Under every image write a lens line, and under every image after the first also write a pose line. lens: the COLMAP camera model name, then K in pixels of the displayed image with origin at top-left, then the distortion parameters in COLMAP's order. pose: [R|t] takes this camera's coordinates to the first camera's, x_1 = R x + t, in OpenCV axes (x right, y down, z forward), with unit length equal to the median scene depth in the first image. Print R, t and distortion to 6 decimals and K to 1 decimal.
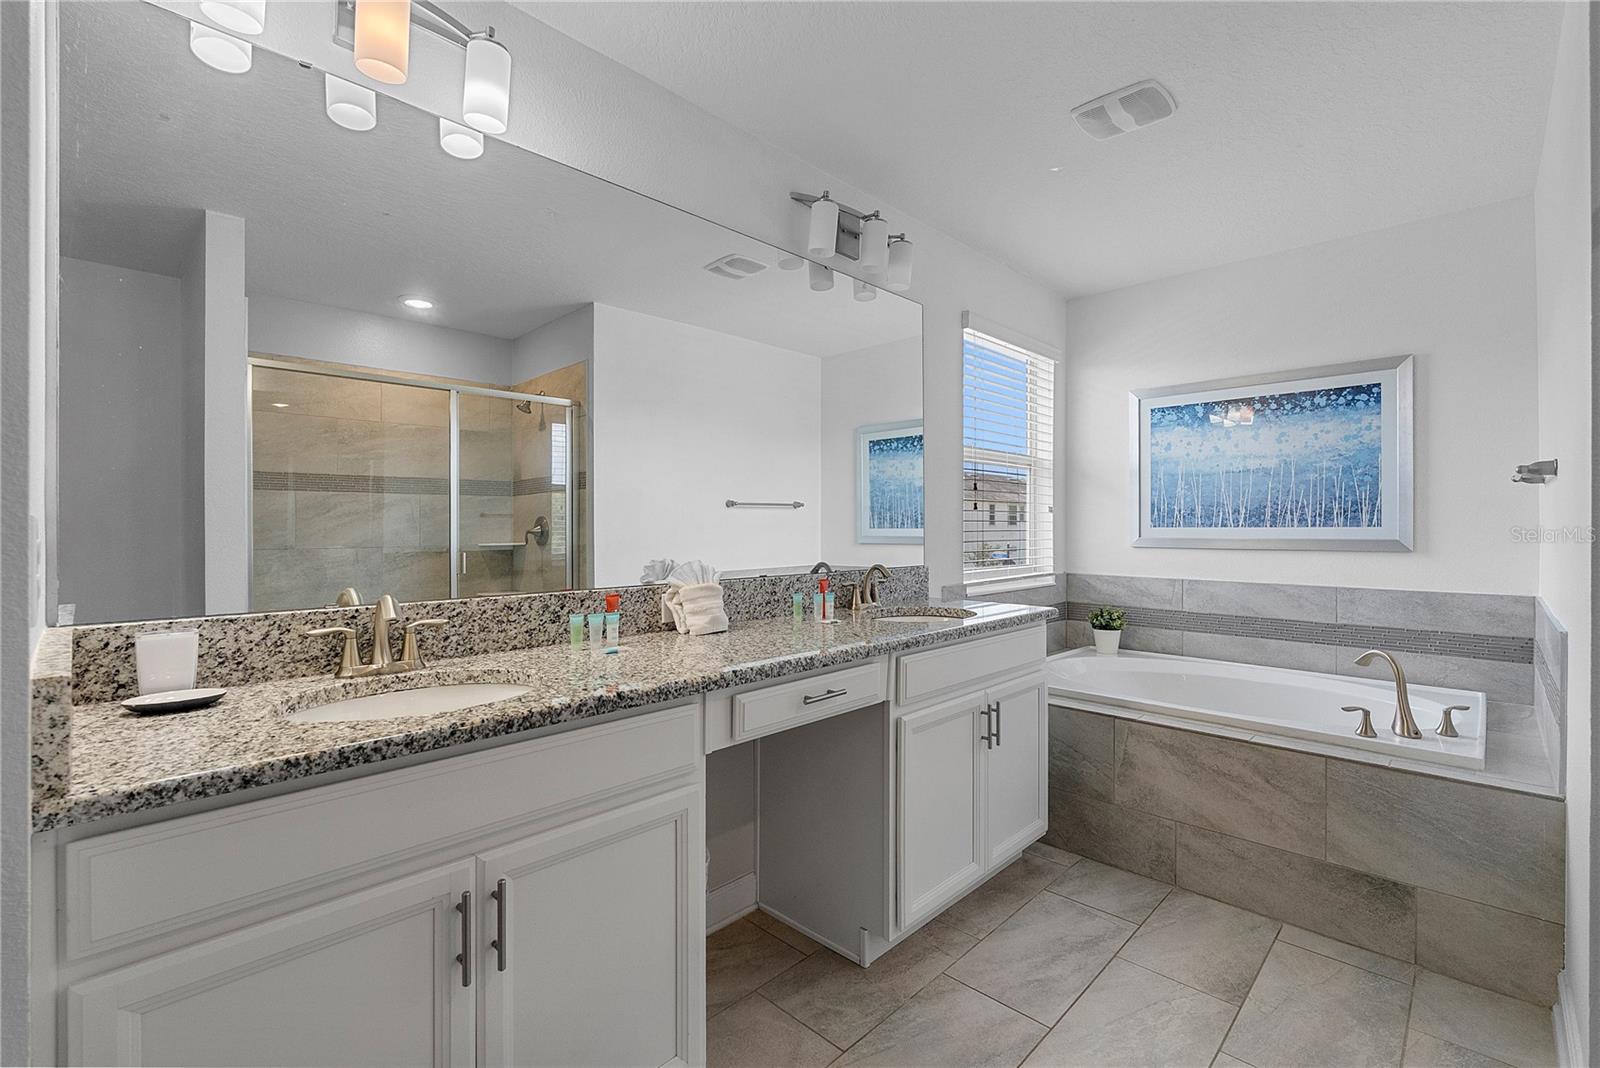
lens RADIAL K [[710.4, 0, 796.7], [0, 710.4, 522.0], [0, 0, 1]] dist [-0.000253, 0.000033]
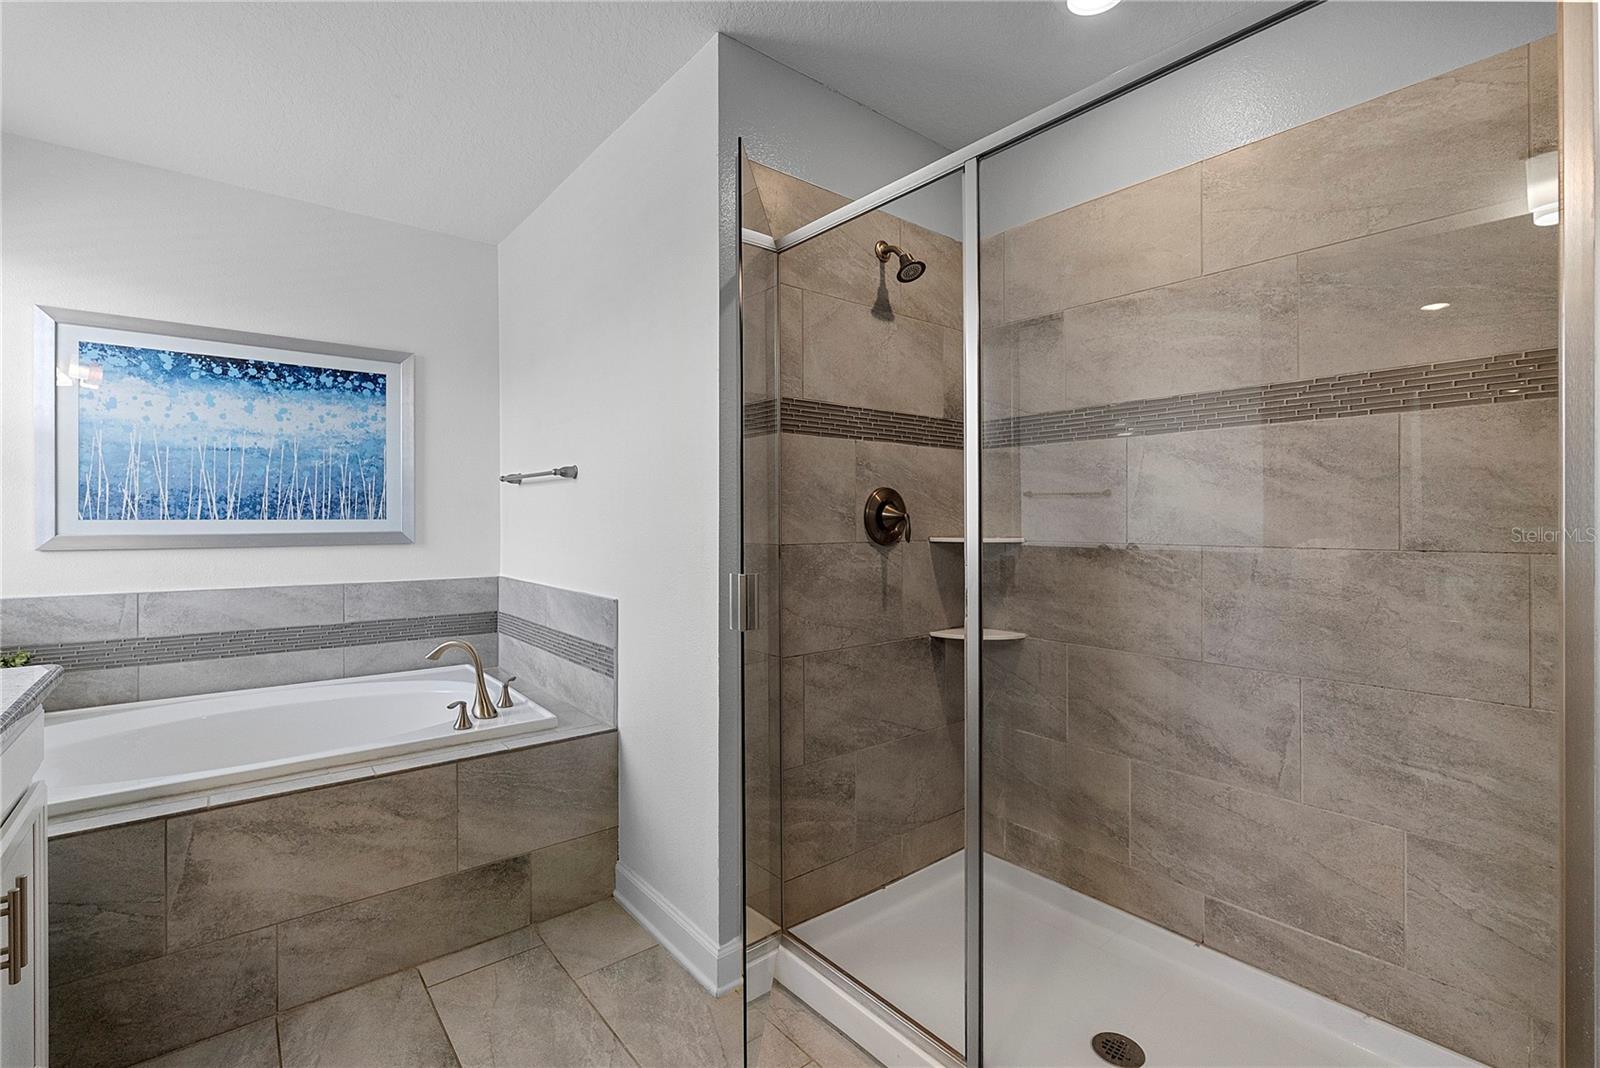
lens RADIAL K [[710.4, 0, 796.7], [0, 710.4, 522.0], [0, 0, 1]] dist [-0.000253, 0.000033]
pose [[0.117690, -0.002562, 0.993047, -0.096549], [-0.005821, 0.999978, 0.003270, 0.003933], [-0.993033, -0.006165, 0.117672, 0.303043]]
